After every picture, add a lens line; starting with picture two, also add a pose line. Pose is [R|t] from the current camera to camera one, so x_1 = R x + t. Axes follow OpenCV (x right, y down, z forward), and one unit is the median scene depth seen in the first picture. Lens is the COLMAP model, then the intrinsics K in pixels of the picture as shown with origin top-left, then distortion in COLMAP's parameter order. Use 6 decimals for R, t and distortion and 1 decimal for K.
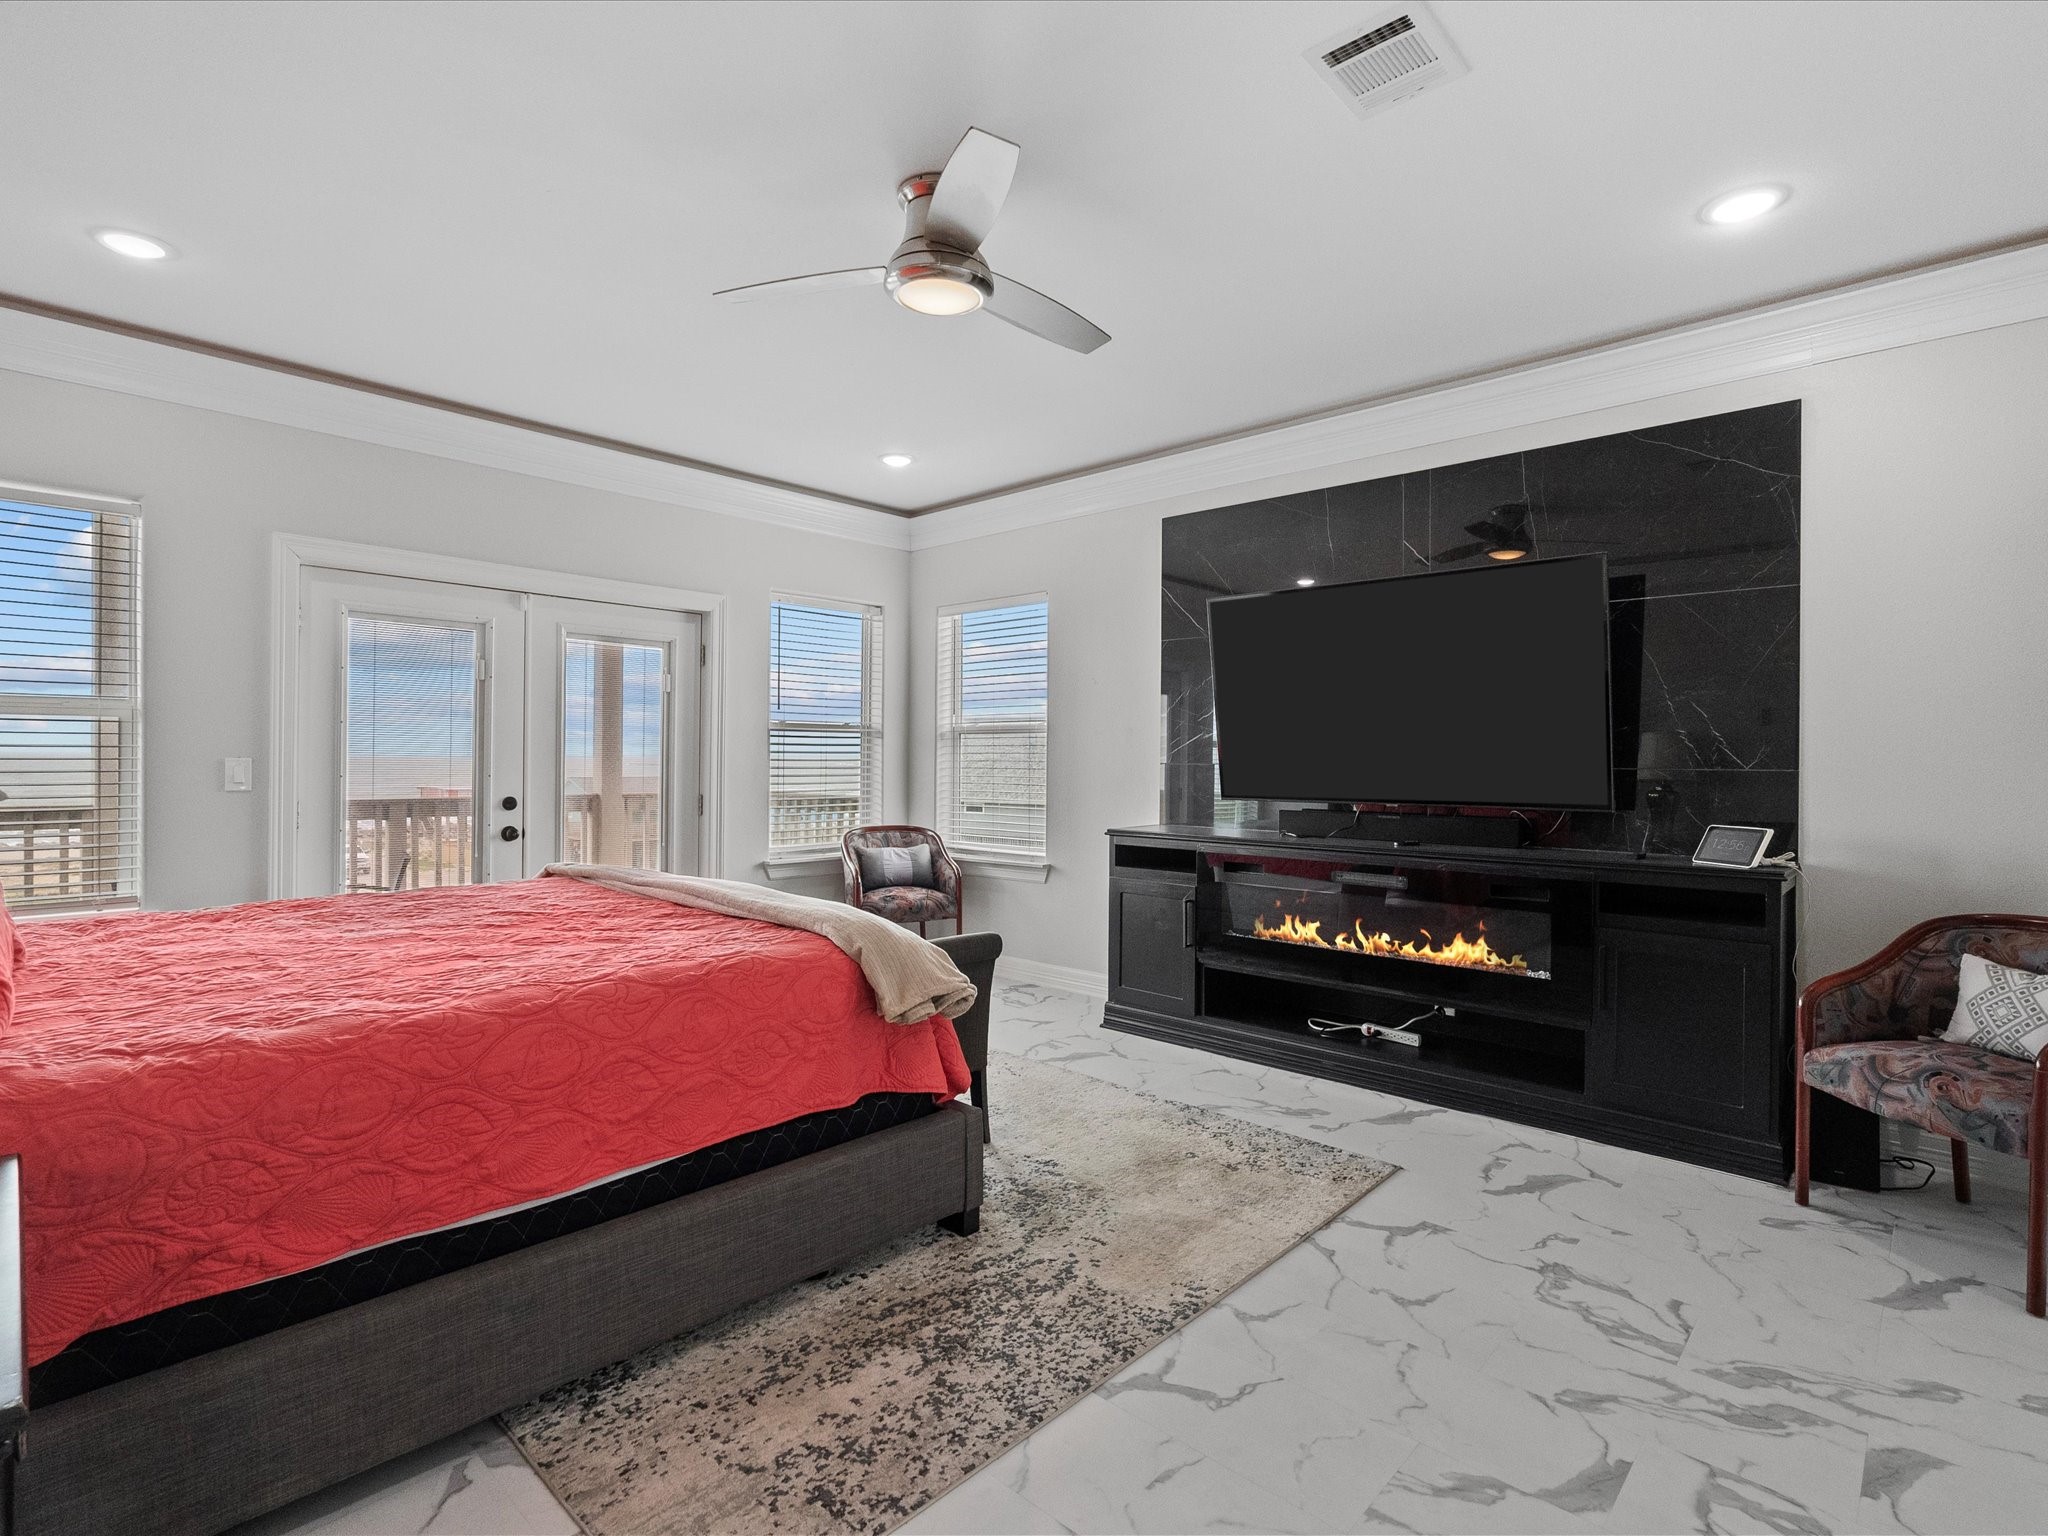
lens RADIAL K [[1007.6, 0, 1024.0], [0, 1007.6, 764.7], [0, 0, 1]] dist [-0.001990, 0.000731]
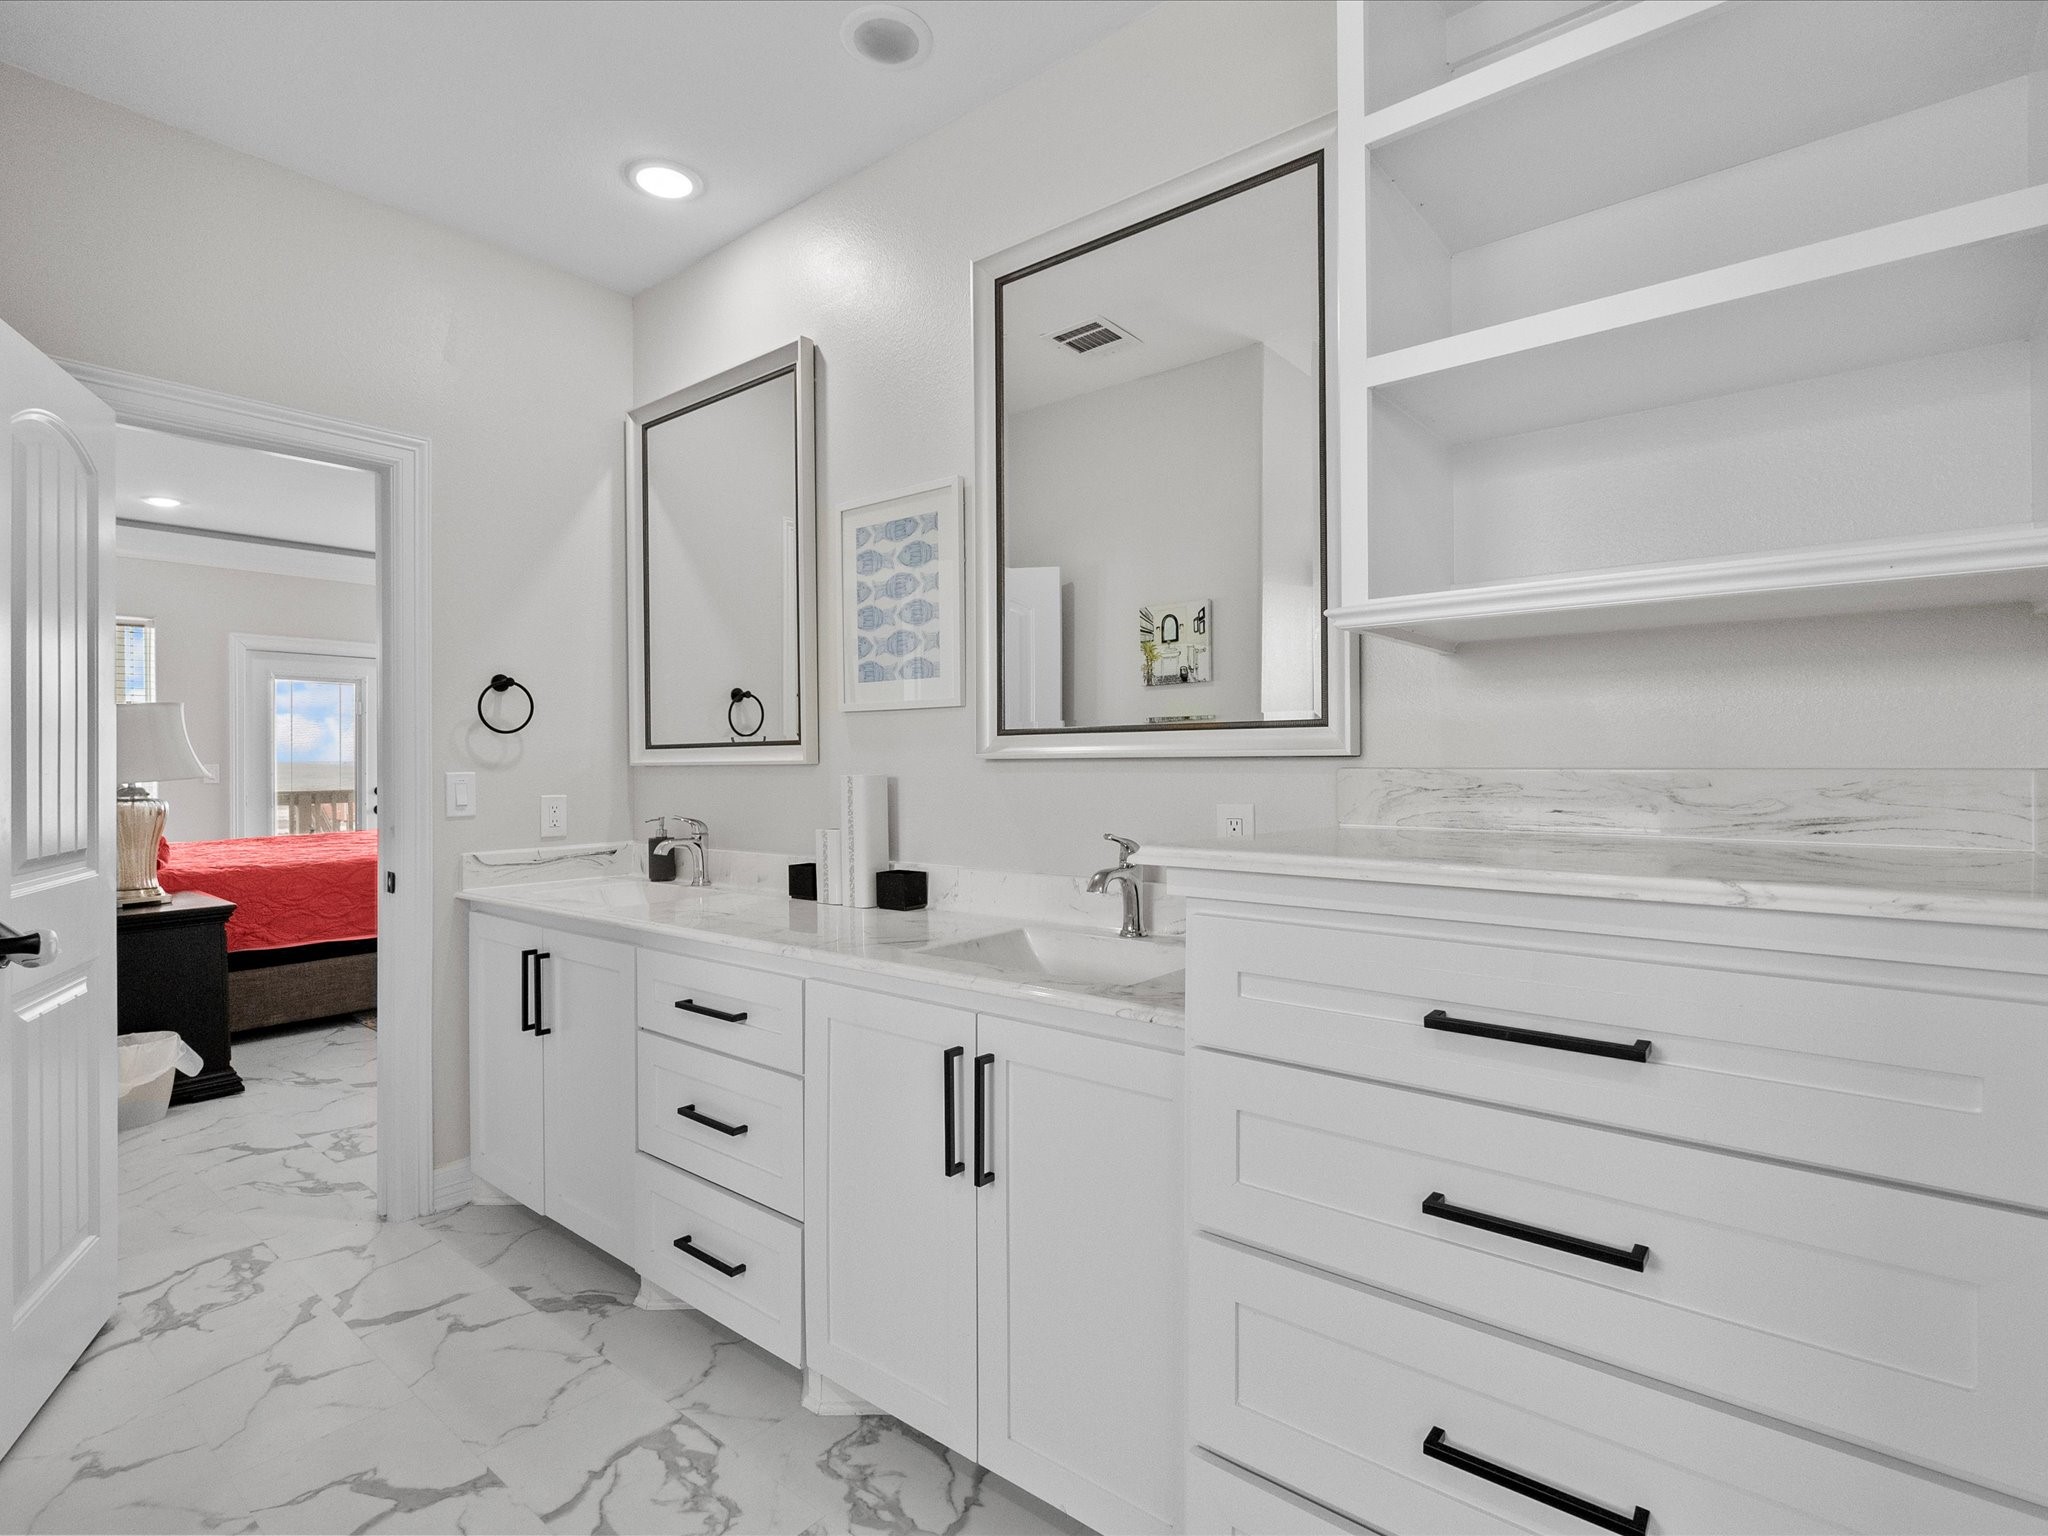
lens RADIAL K [[1007.6, 0, 1024.0], [0, 1007.6, 764.7], [0, 0, 1]] dist [-0.001990, 0.000731]
pose [[0.997519, -0.010423, 0.069615, 0.820140], [0.010414, 0.999946, 0.000488, 0.009832], [-0.069616, 0.000238, 0.997574, -1.374878]]
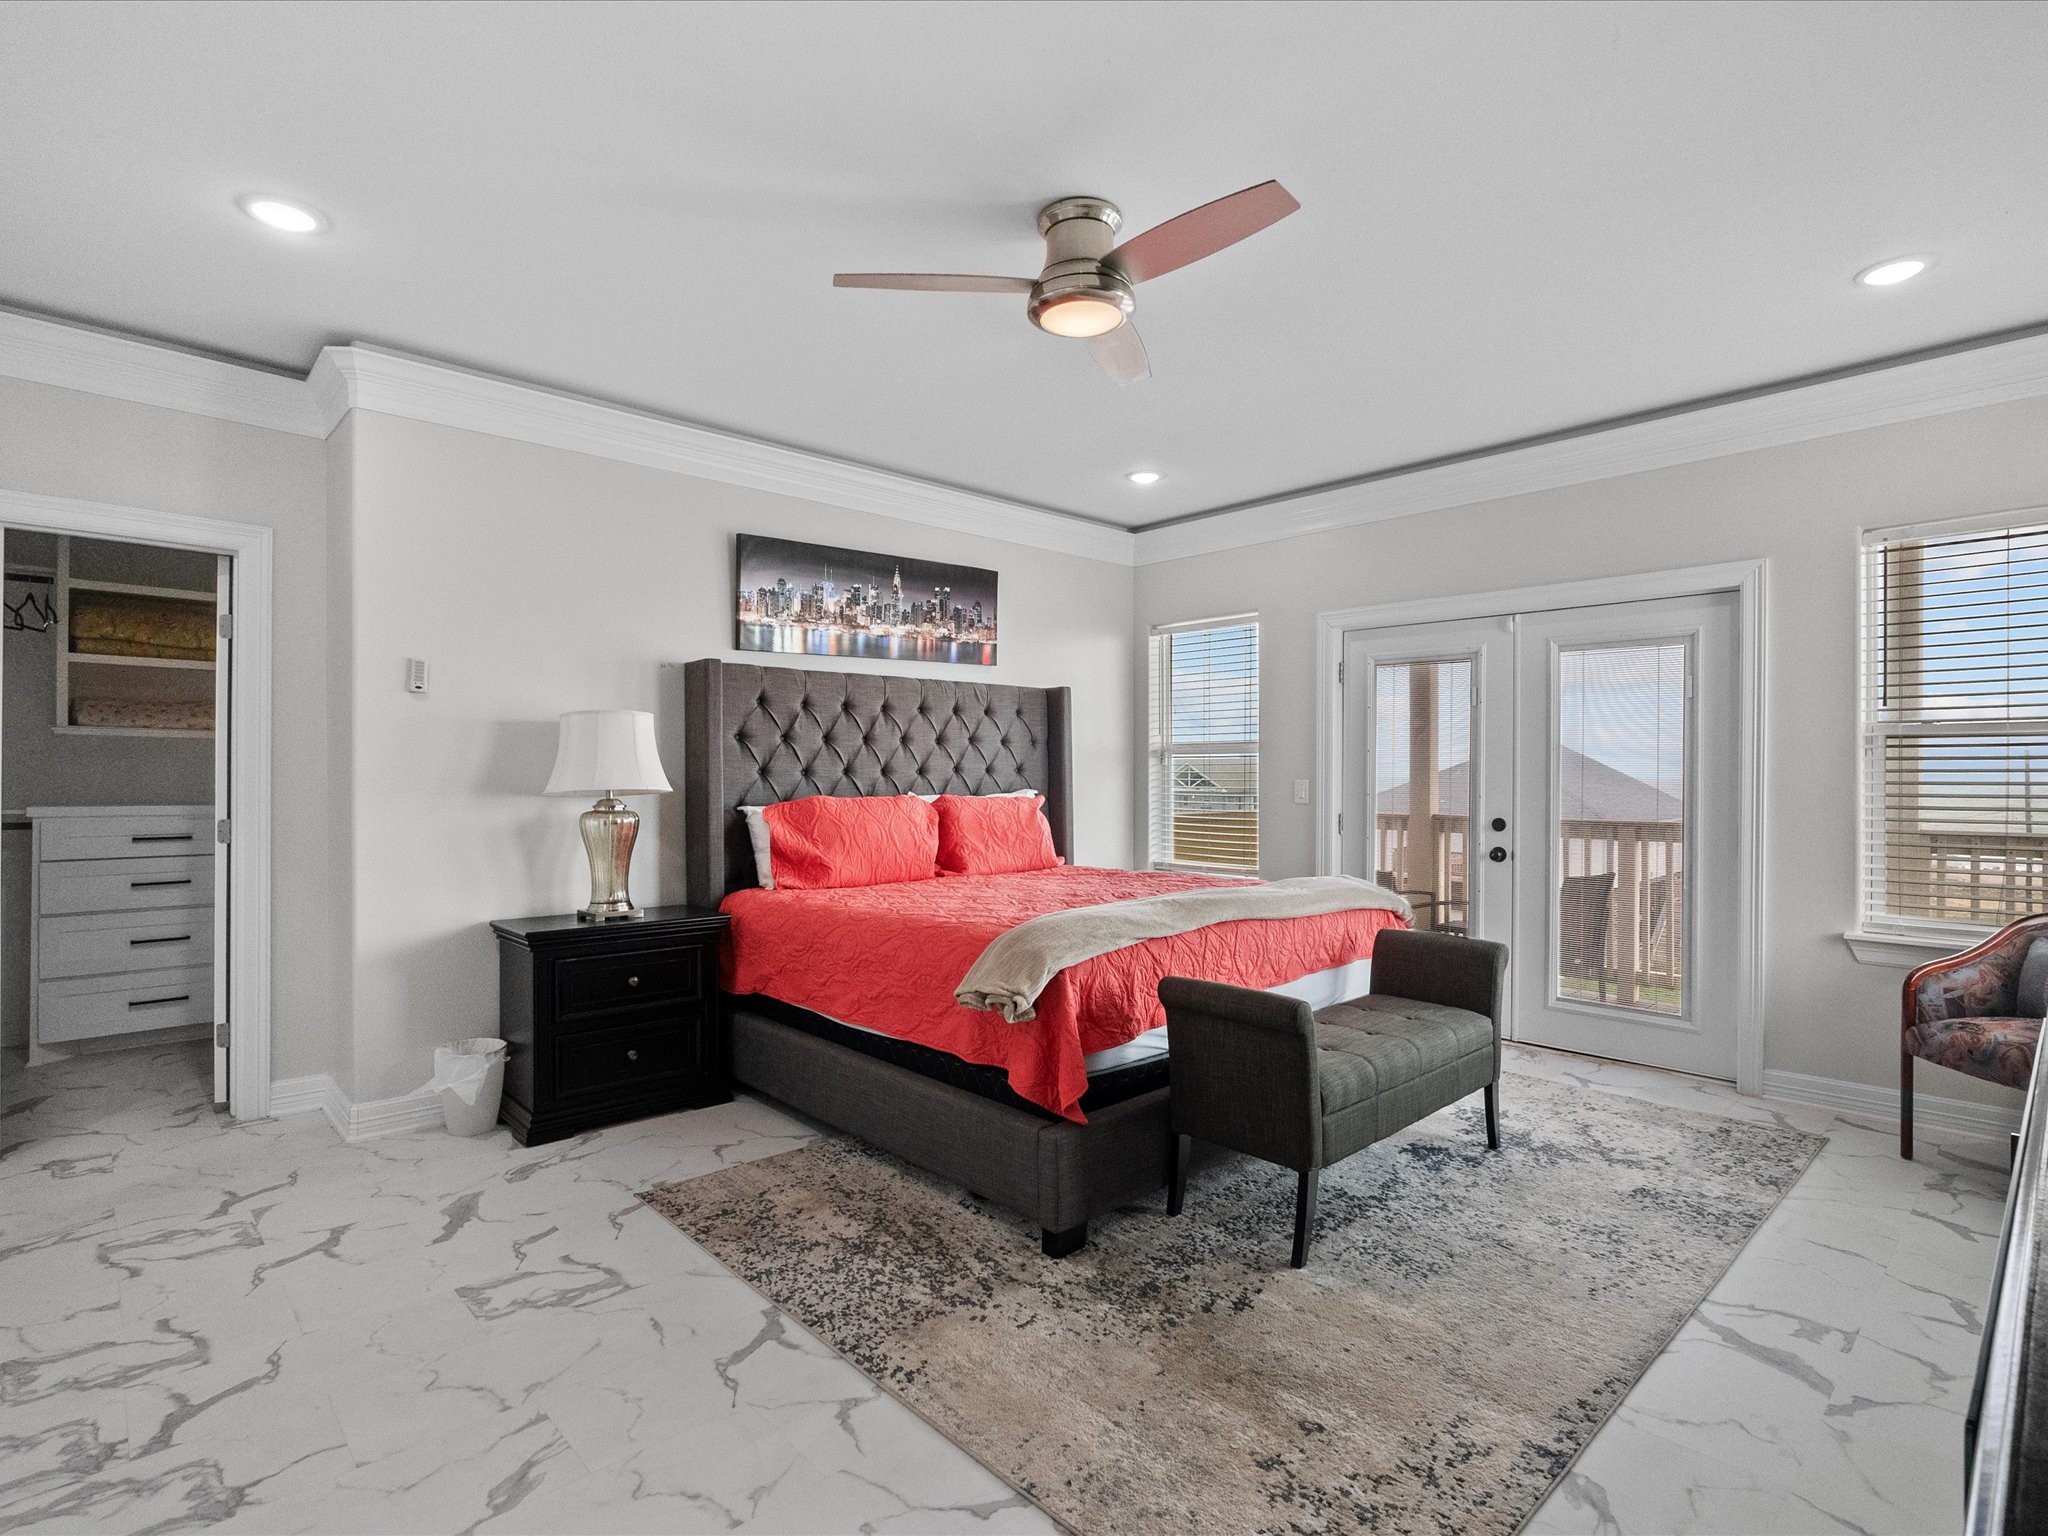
lens RADIAL K [[1007.6, 0, 1024.0], [0, 1007.6, 764.7], [0, 0, 1]] dist [-0.001990, 0.000731]
pose [[-0.062073, -0.017395, -0.997920, 1.076840], [-0.008511, 0.999821, -0.016899, -0.001427], [0.998035, 0.007445, -0.062210, 1.172833]]
